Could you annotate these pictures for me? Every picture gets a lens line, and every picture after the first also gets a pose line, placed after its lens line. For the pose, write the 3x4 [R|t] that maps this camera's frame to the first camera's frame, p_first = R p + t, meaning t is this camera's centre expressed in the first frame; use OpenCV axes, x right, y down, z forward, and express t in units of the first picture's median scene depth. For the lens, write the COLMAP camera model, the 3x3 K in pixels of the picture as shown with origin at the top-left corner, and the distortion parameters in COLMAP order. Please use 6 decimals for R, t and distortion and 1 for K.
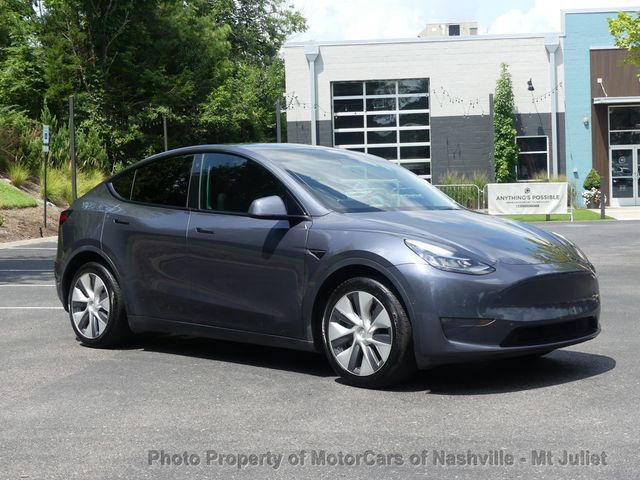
lens RADIAL K [[1089.8, 0, 319.7], [0, 1089.8, 242.4], [0, 0, 1]] dist [-0.020599, 0.000000]
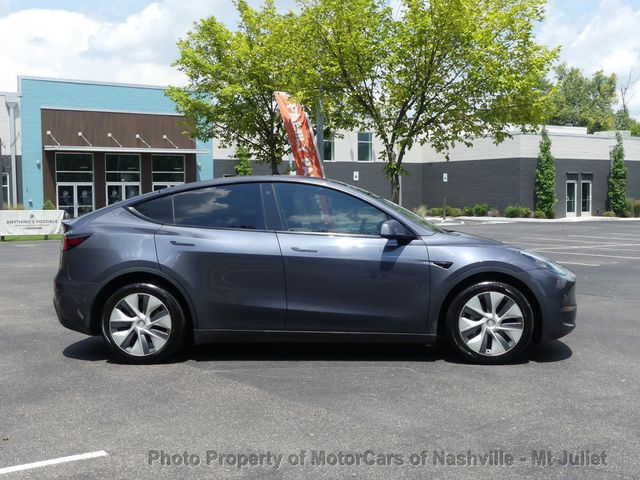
lens RADIAL K [[792.3, 0, 322.0], [0, 792.3, 242.7], [0, 0, 1]] dist [-0.005596, 0.000000]
pose [[0.767012, -0.018726, 0.641360, -0.111155], [0.028121, 0.999595, -0.004445, -0.002449], [-0.641016, 0.021445, 0.767228, 0.059360]]
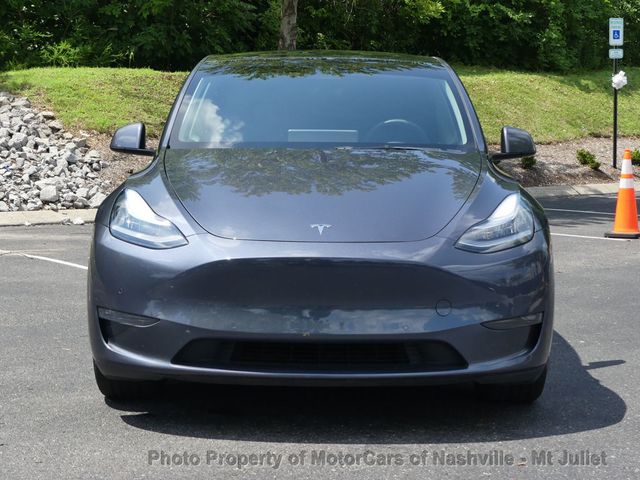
lens RADIAL K [[1265.8, 0, 320.2], [0, 1265.8, 239.0], [0, 0, 1]] dist [0.009074, 0.000000]
pose [[0.707035, 0.081274, -0.702492, 0.108750], [-0.045063, 0.996533, 0.069937, -0.004973], [0.705741, -0.017792, 0.708247, 0.077209]]
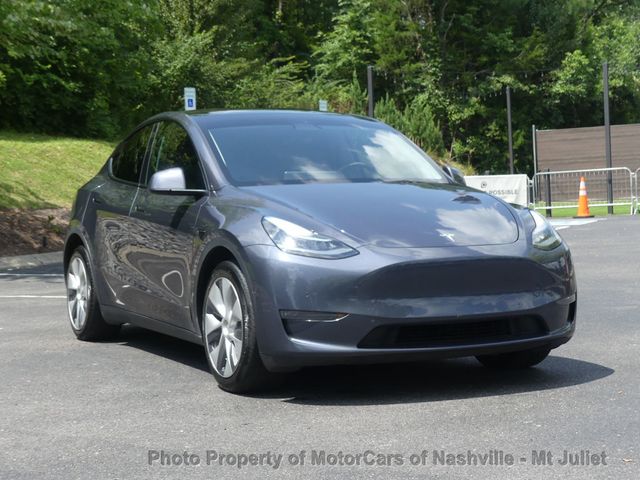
lens RADIAL K [[1265.8, 0, 319.3], [0, 1265.8, 236.4], [0, 0, 1]] dist [0.009074, 0.000000]
pose [[0.942246, 0.003475, -0.334904, 0.066036], [-0.003216, 0.999994, 0.001329, 0.001636], [0.334906, -0.000175, 0.942251, 0.014477]]
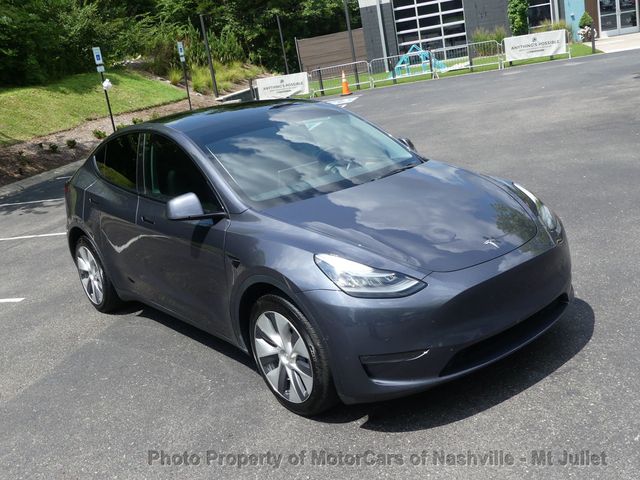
lens RADIAL K [[682.7, 0, 322.6], [0, 682.7, 239.8], [0, 0, 1]] dist [0.006273, 0.000000]
pose [[0.984553, -0.099347, -0.144171, 0.023747], [0.129169, 0.968023, 0.215052, -0.018432], [0.118196, -0.230353, 0.965902, 0.074863]]
